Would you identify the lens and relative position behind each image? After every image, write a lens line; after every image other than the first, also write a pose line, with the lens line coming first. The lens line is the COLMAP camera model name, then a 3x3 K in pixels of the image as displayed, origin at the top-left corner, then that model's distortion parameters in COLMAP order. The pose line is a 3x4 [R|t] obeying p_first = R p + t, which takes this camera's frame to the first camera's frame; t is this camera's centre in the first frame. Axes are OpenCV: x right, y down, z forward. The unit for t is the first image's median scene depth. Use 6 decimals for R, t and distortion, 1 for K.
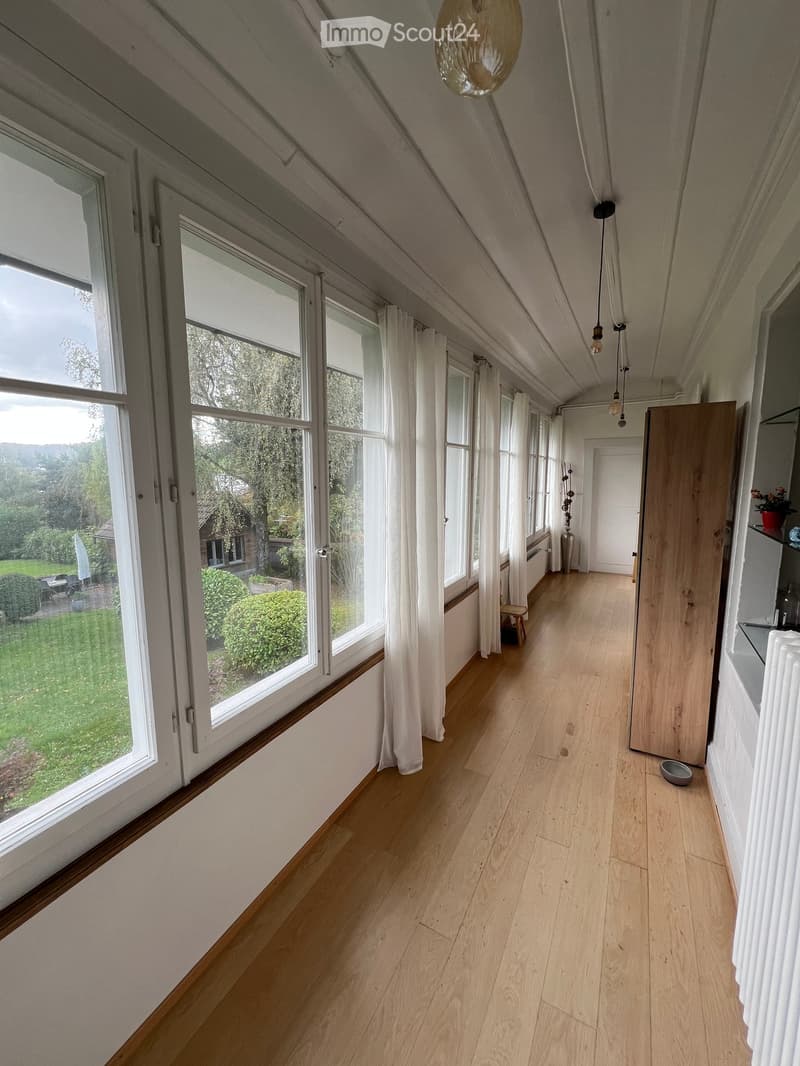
lens RADIAL K [[426.3, 0, 402.7], [0, 426.3, 531.8], [0, 0, 1]] dist [0.000170, 0.000012]
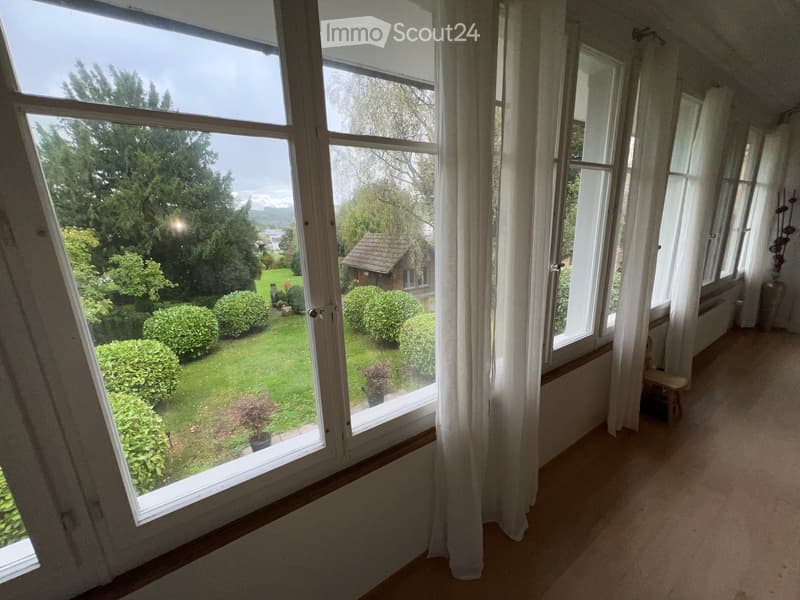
lens RADIAL K [[319.9, 0, 400.4], [0, 319.9, 298.1], [0, 0, 1]] dist [0.000170, 0.000012]
pose [[0.883762, 0.080425, -0.460974, 0.071357], [-0.031154, 0.993046, 0.113527, -0.015606], [0.466899, -0.085970, 0.880122, 0.215157]]
